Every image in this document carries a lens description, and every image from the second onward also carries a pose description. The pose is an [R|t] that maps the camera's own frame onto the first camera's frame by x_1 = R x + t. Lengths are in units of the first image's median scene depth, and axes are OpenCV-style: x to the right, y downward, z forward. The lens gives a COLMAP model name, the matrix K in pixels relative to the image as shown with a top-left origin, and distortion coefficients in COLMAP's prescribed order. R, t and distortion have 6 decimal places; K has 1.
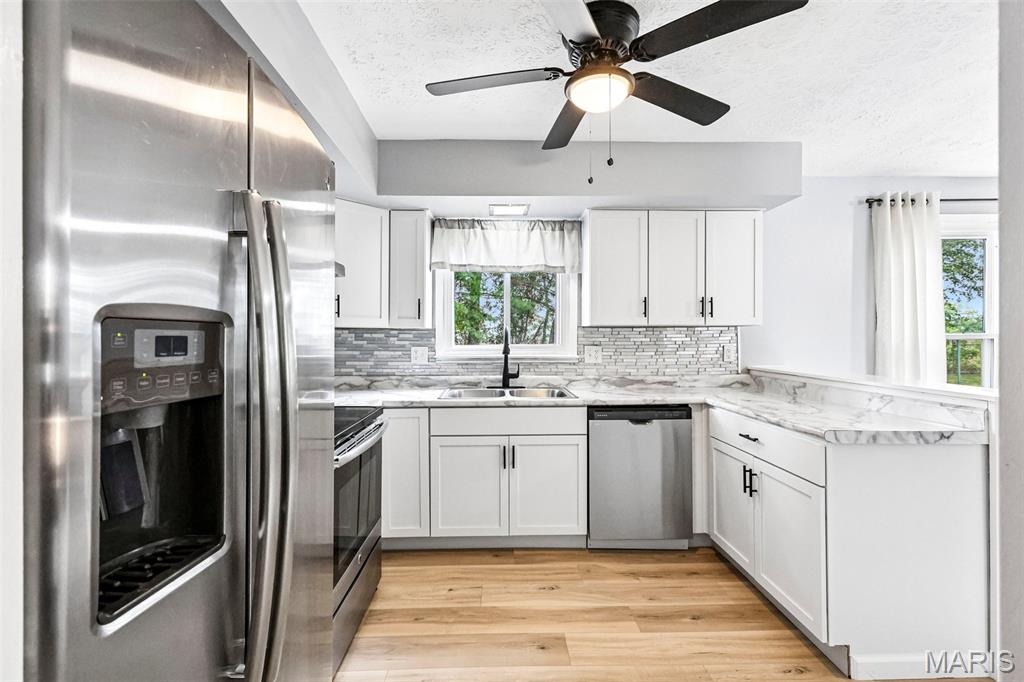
lens RADIAL K [[456.1, 0, 507.3], [0, 456.1, 339.4], [0, 0, 1]] dist [-0.000202, -0.002029]
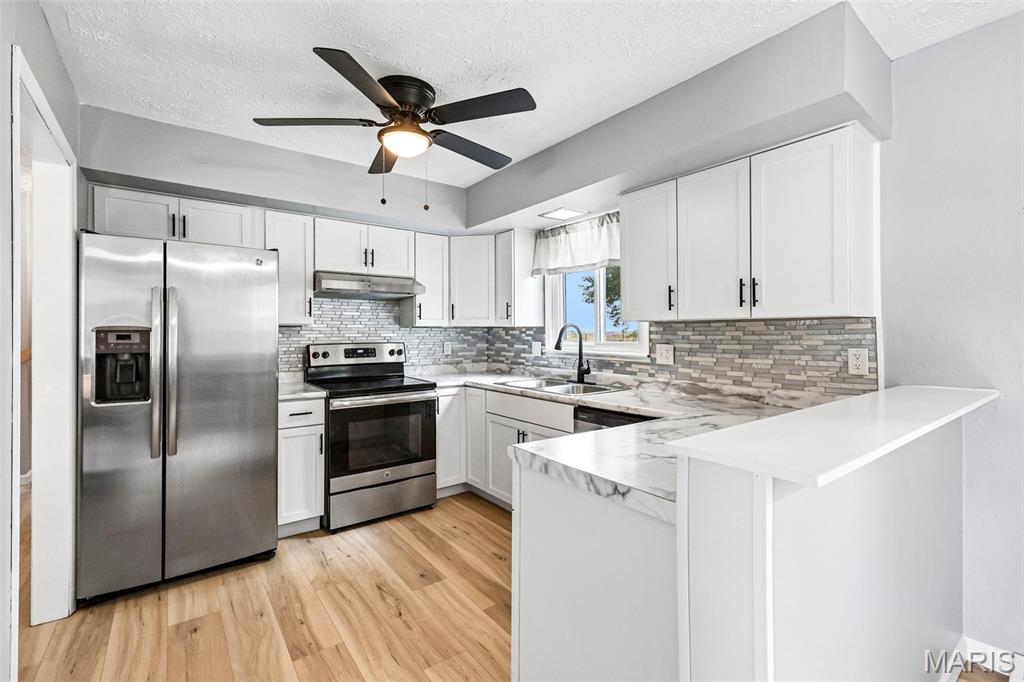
lens RADIAL K [[456.1, 0, 509.5], [0, 456.1, 336.2], [0, 0, 1]] dist [-0.000202, -0.002029]
pose [[0.581250, 0.007492, -0.813690, 0.861161], [-0.003847, 0.999972, 0.006459, -0.006353], [0.813716, -0.000624, 0.581263, 0.307649]]
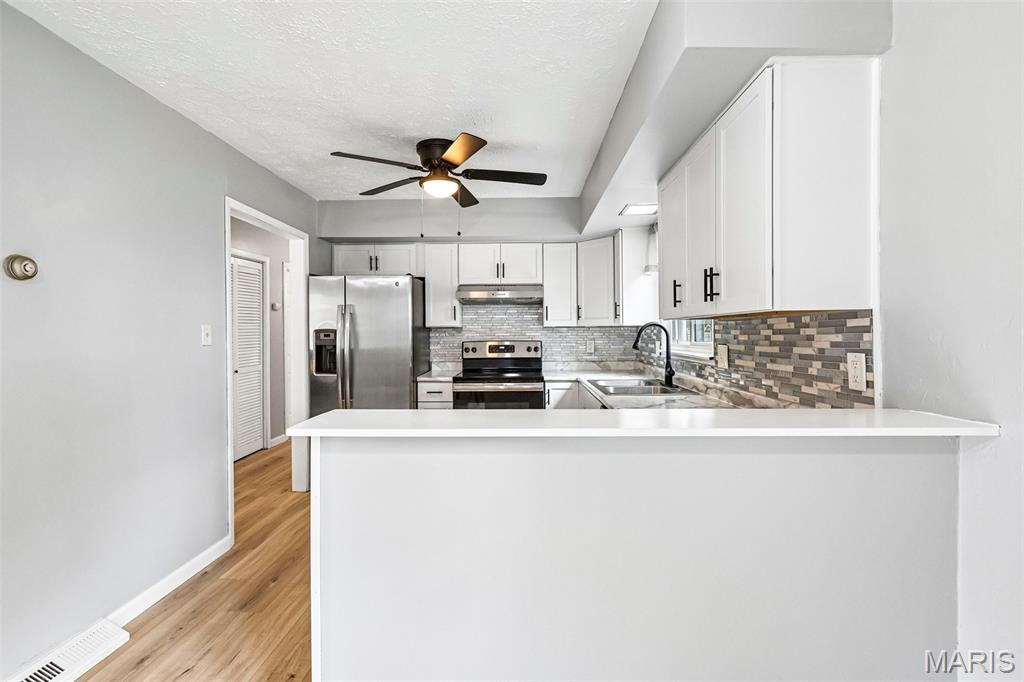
lens RADIAL K [[456.1, 0, 514.3], [0, 456.1, 340.2], [0, 0, 1]] dist [-0.000202, -0.002029]
pose [[-0.042460, 0.018944, -0.998919, 1.133967], [-0.000256, 0.999820, 0.018972, -0.009143], [0.999098, 0.001062, -0.042447, 0.821154]]
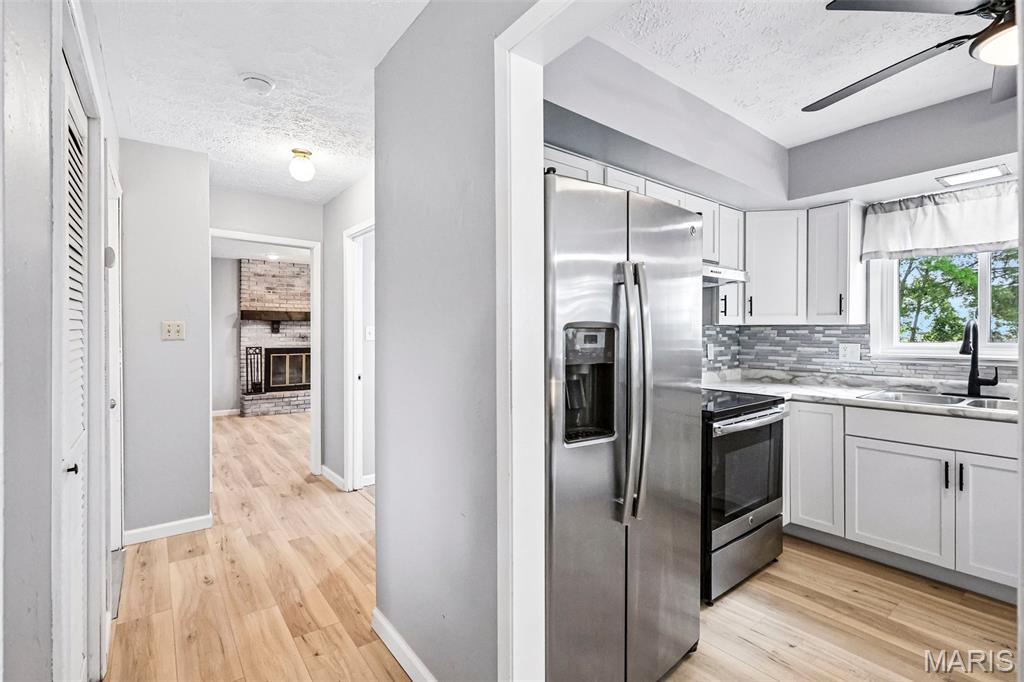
lens RADIAL K [[456.1, 0, 508.1], [0, 456.1, 336.5], [0, 0, 1]] dist [-0.000202, -0.002029]
pose [[0.580534, 0.004844, -0.814222, 0.198121], [-0.001843, 0.999988, 0.004635, -0.001793], [0.814234, -0.001191, 0.580536, -0.149461]]
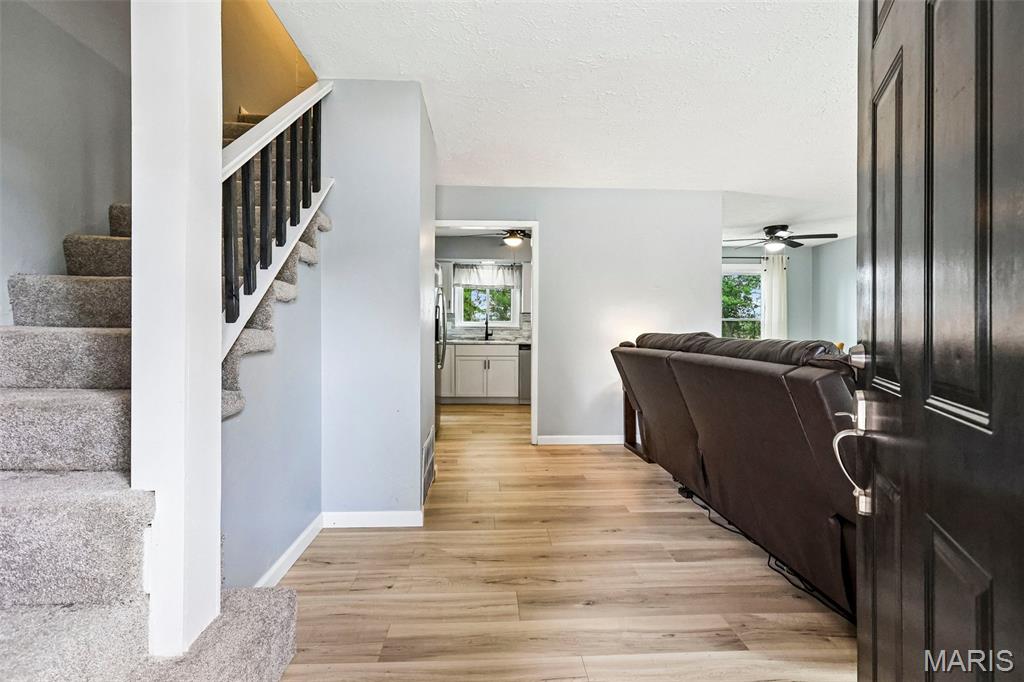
lens RADIAL K [[456.1, 0, 511.4], [0, 456.1, 333.8], [0, 0, 1]] dist [-0.000202, -0.002029]
pose [[0.999463, 0.006717, 0.032064, 0.053756], [-0.006836, 0.999970, 0.003618, 0.076389], [-0.032039, -0.003835, 0.999479, -1.431270]]
